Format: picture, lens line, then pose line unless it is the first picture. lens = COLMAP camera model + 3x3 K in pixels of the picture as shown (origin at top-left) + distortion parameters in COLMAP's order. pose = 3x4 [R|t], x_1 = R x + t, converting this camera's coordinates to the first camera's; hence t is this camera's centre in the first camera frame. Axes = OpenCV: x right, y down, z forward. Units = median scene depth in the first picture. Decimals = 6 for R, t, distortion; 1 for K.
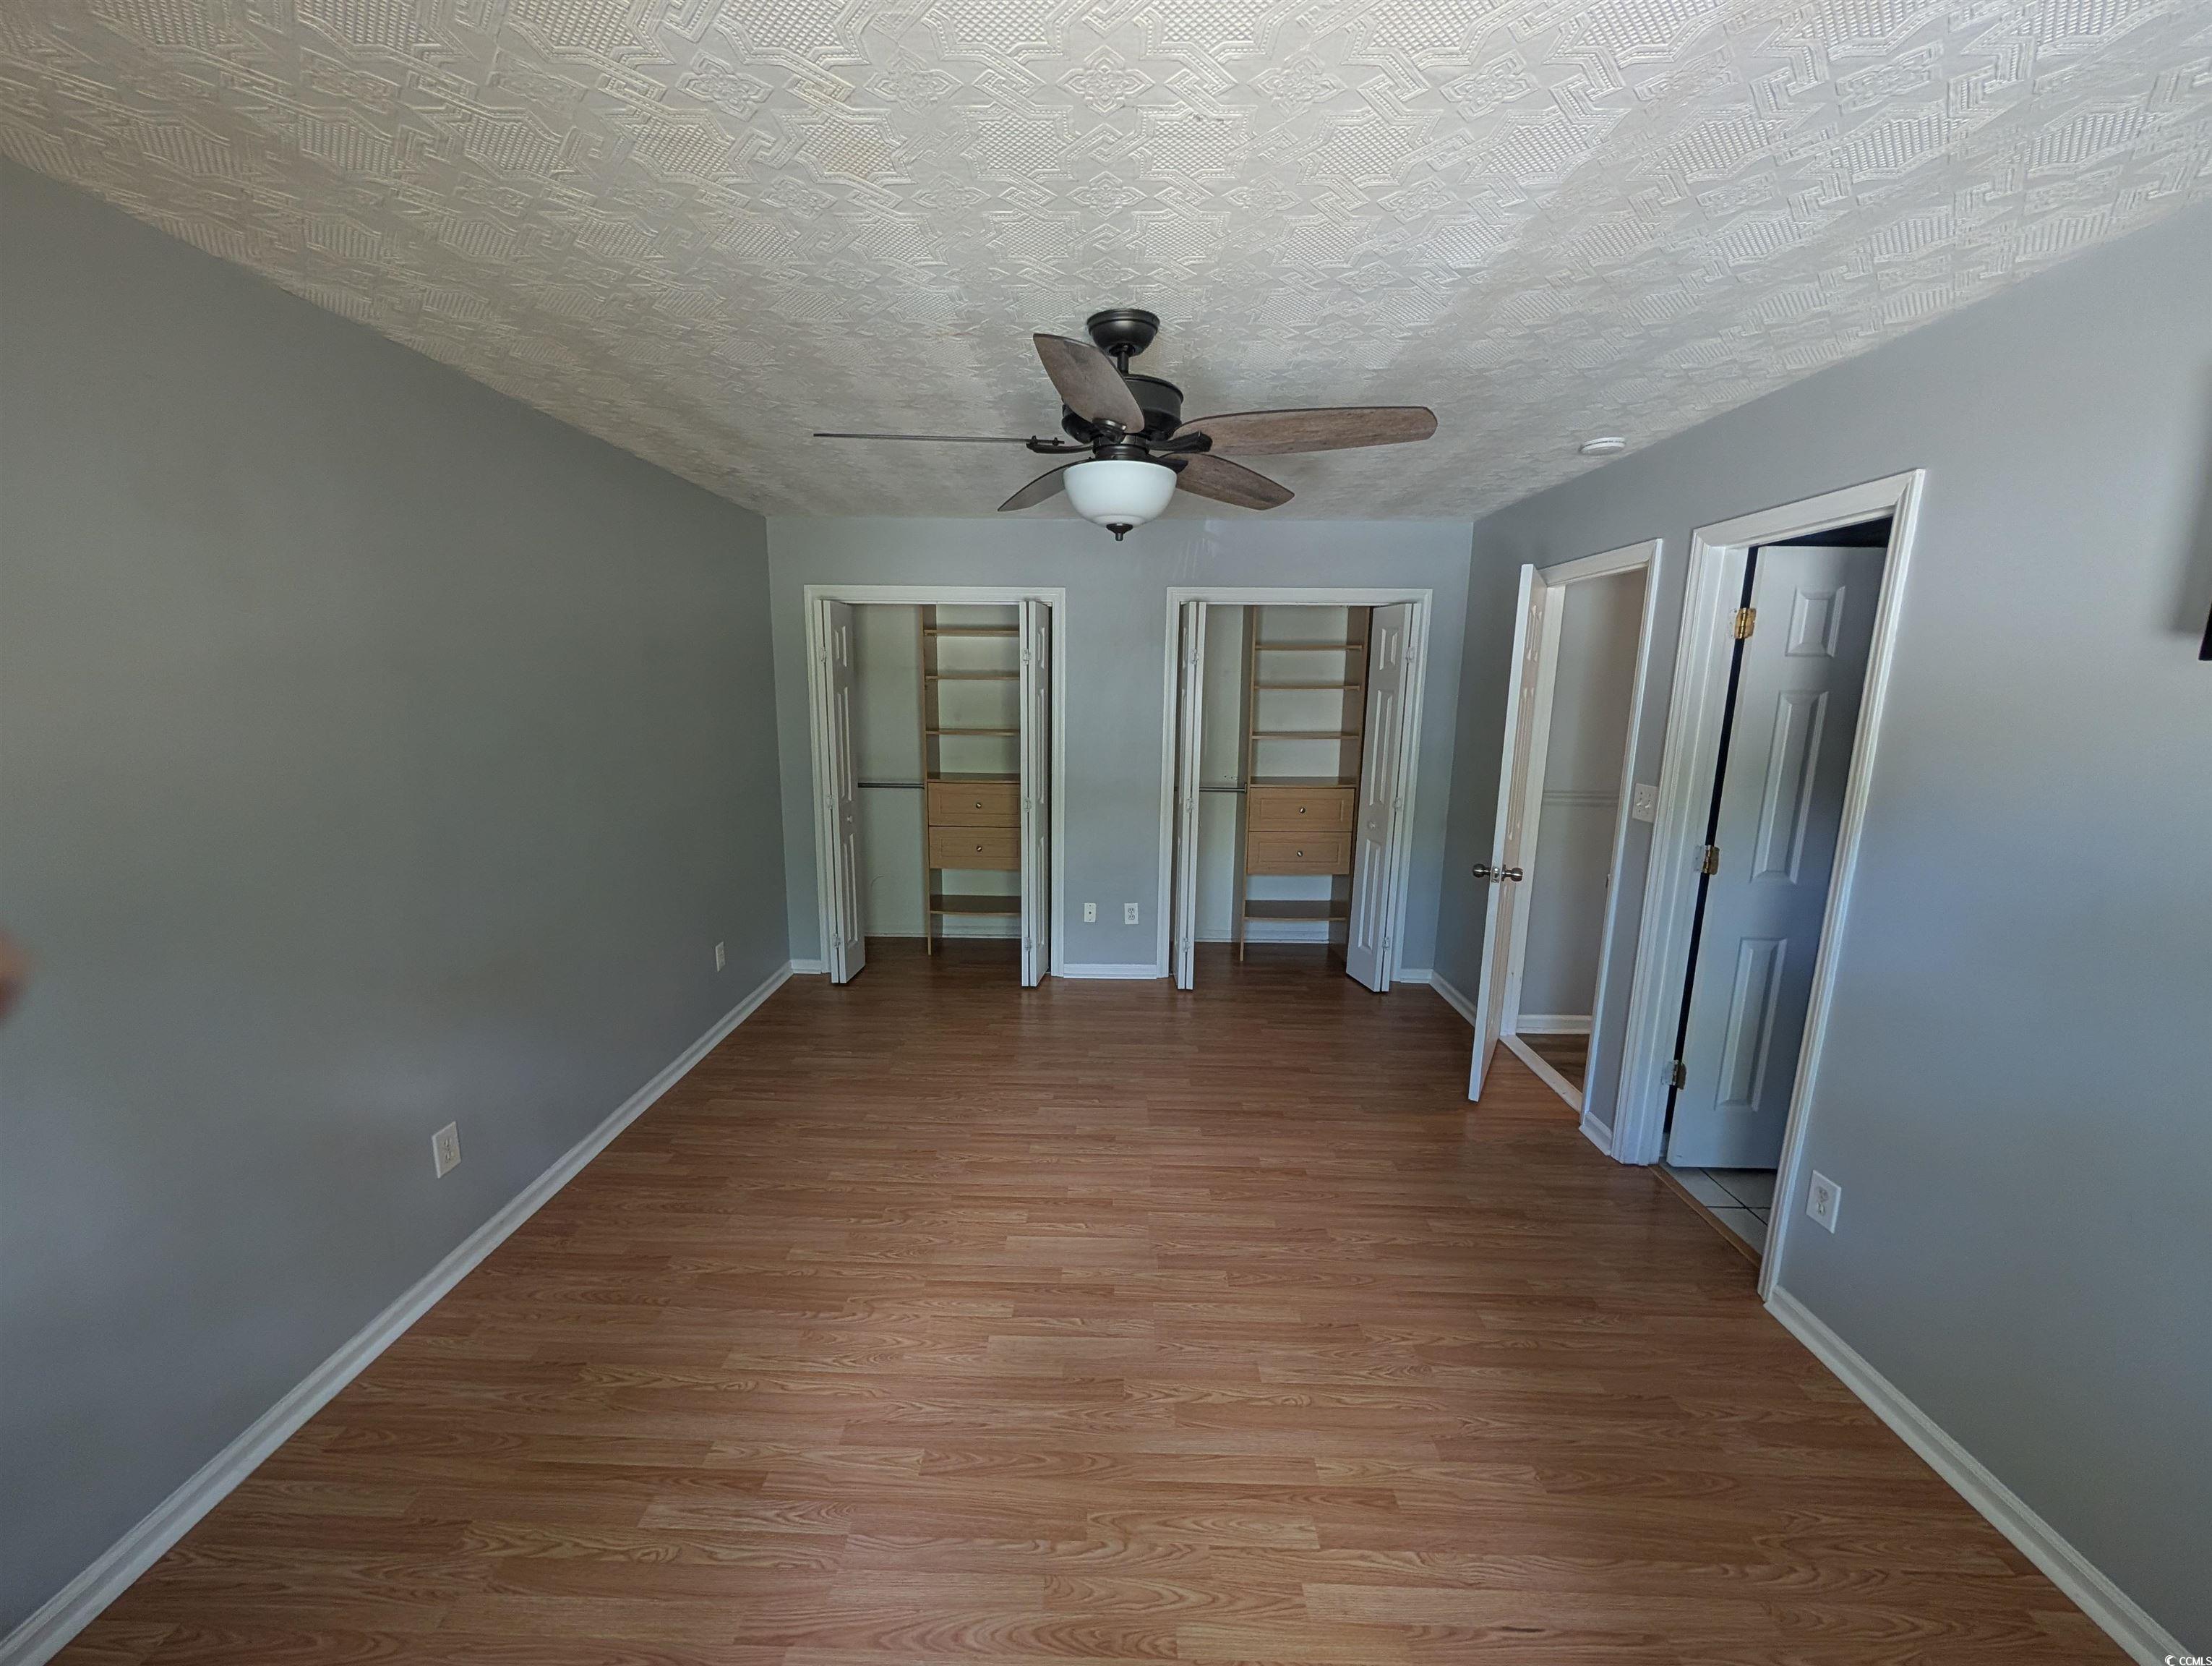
lens RADIAL K [[828.2, 0, 1103.1], [0, 828.2, 828.2], [0, 0, 1]] dist [0.000552, 0.000028]
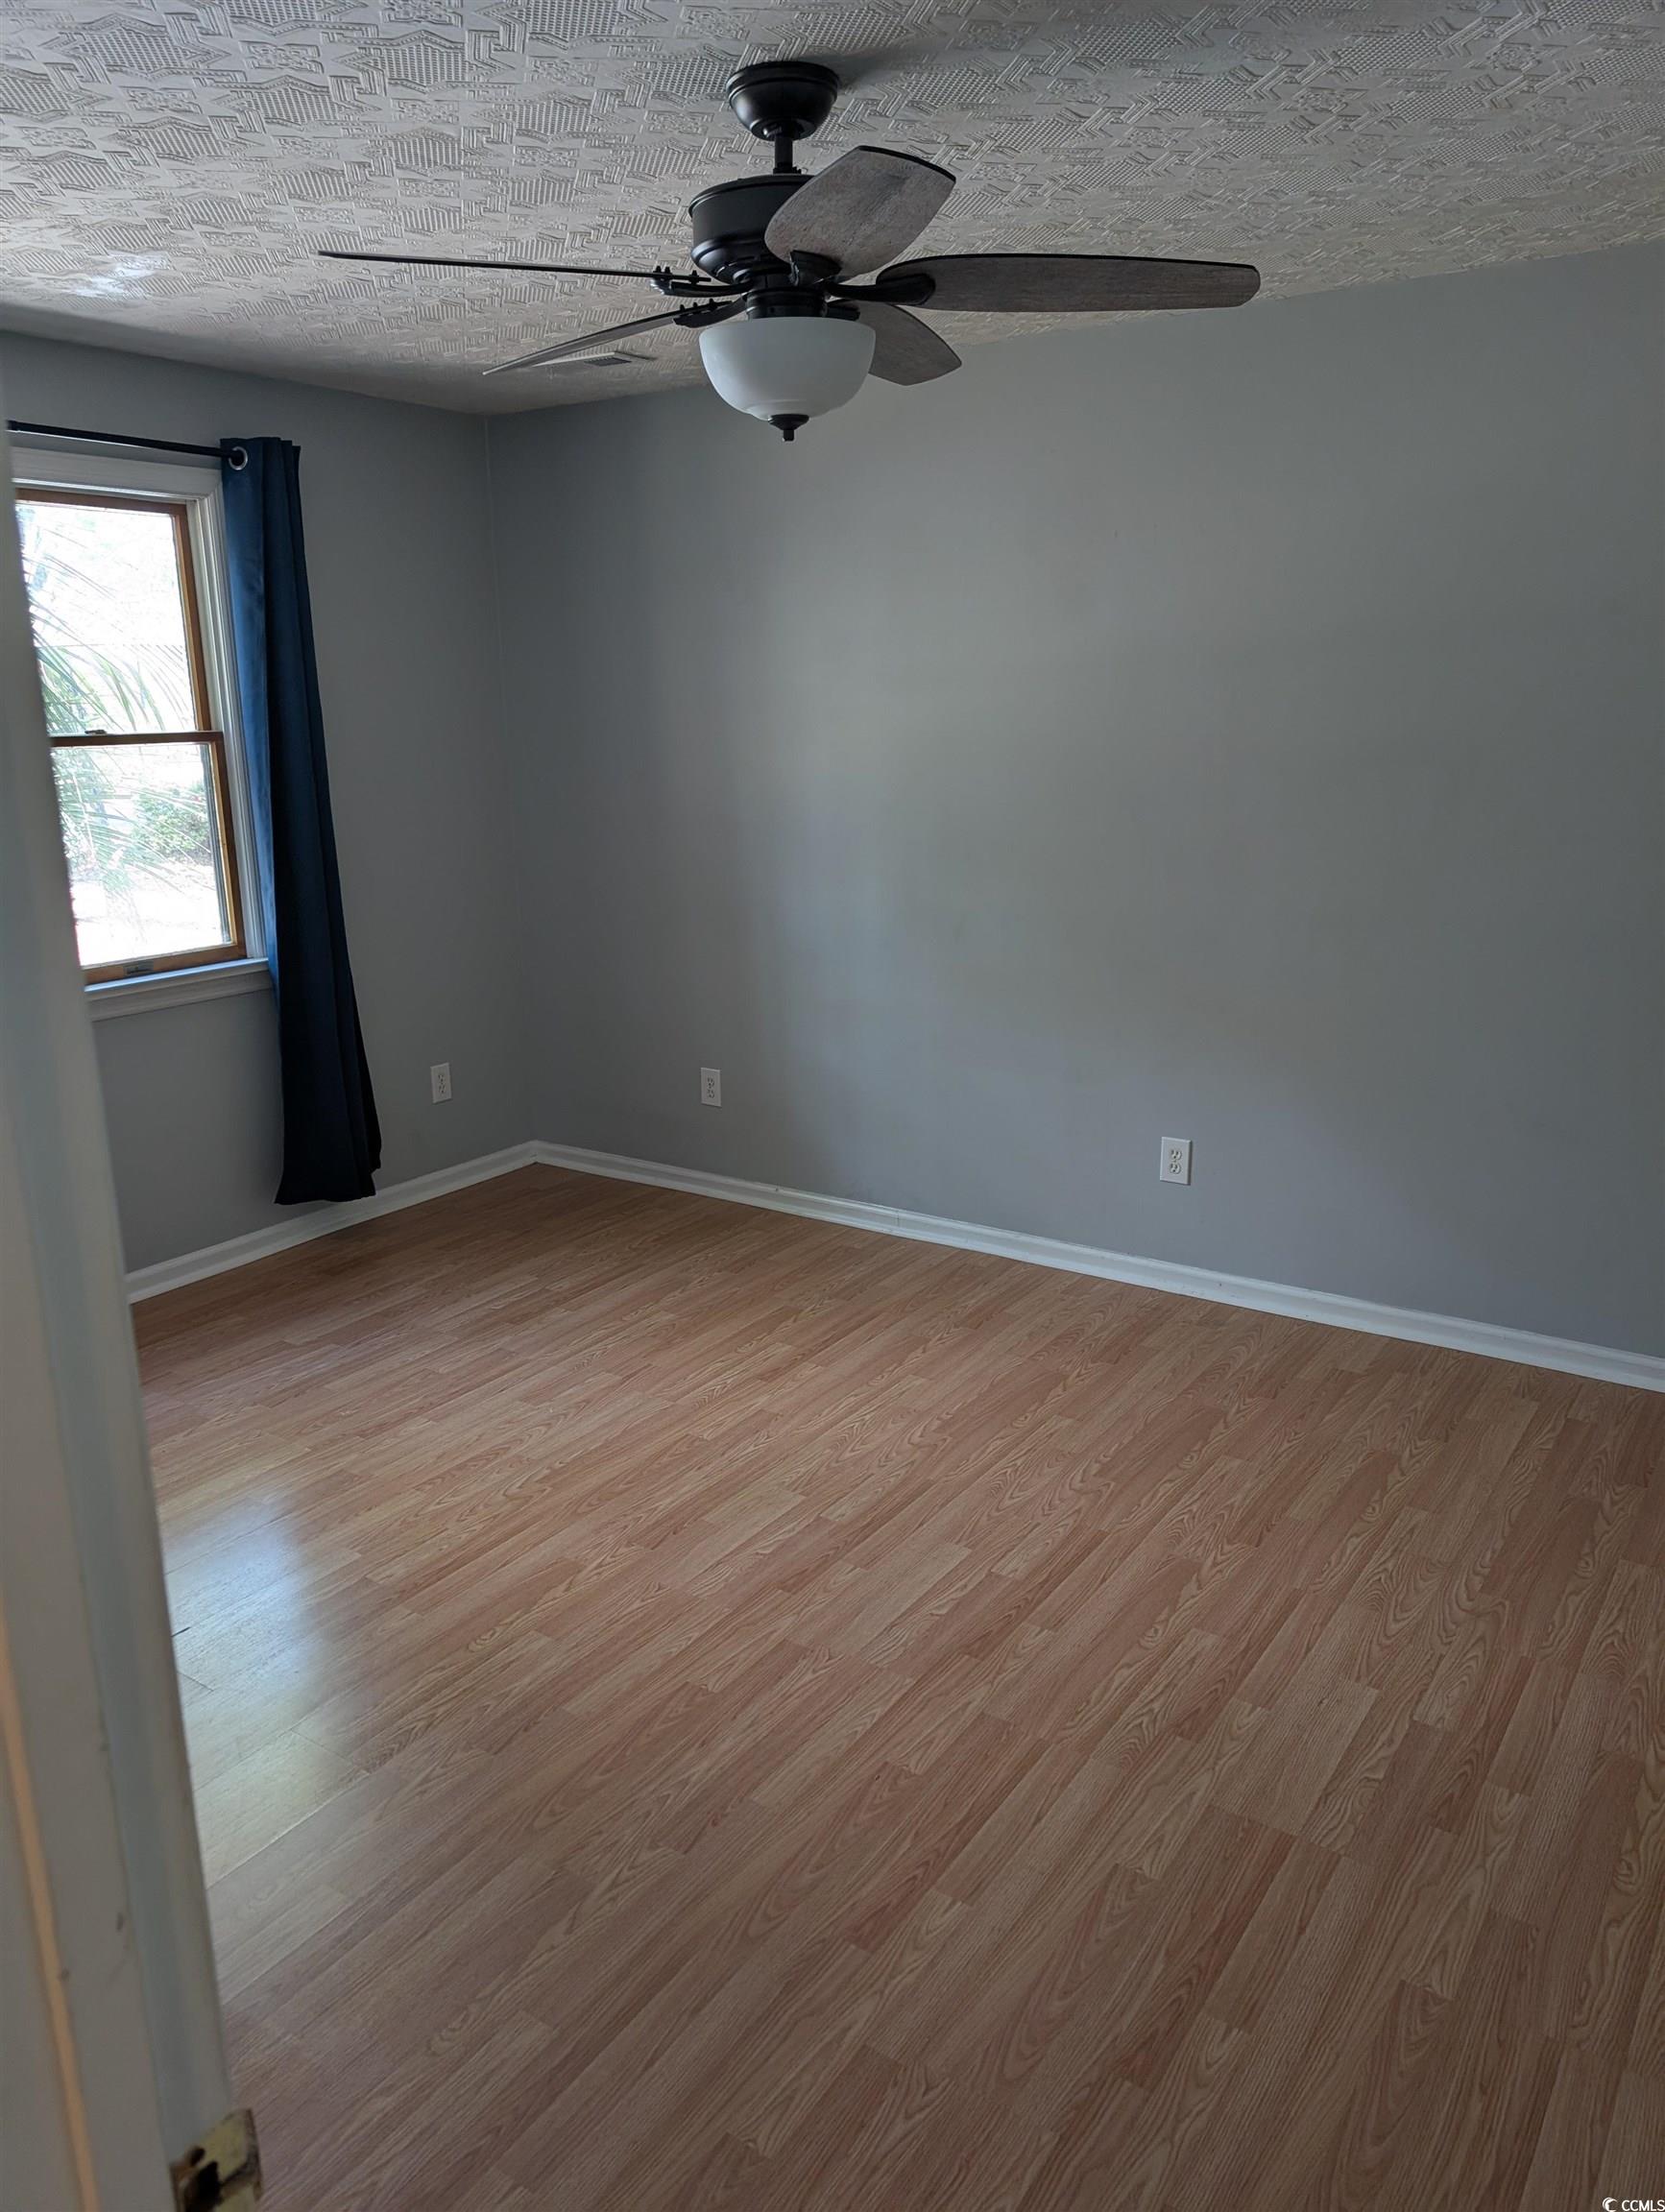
lens RADIAL K [[1589.2, 0, 834.8], [0, 1589.2, 1100.6], [0, 0, 1]] dist [0.014495, -0.014056]
pose [[-0.534679, 0.209289, -0.818729, 1.083496], [-0.139058, 0.933848, 0.329530, -0.281417], [0.833535, 0.290044, -0.470206, 1.701123]]
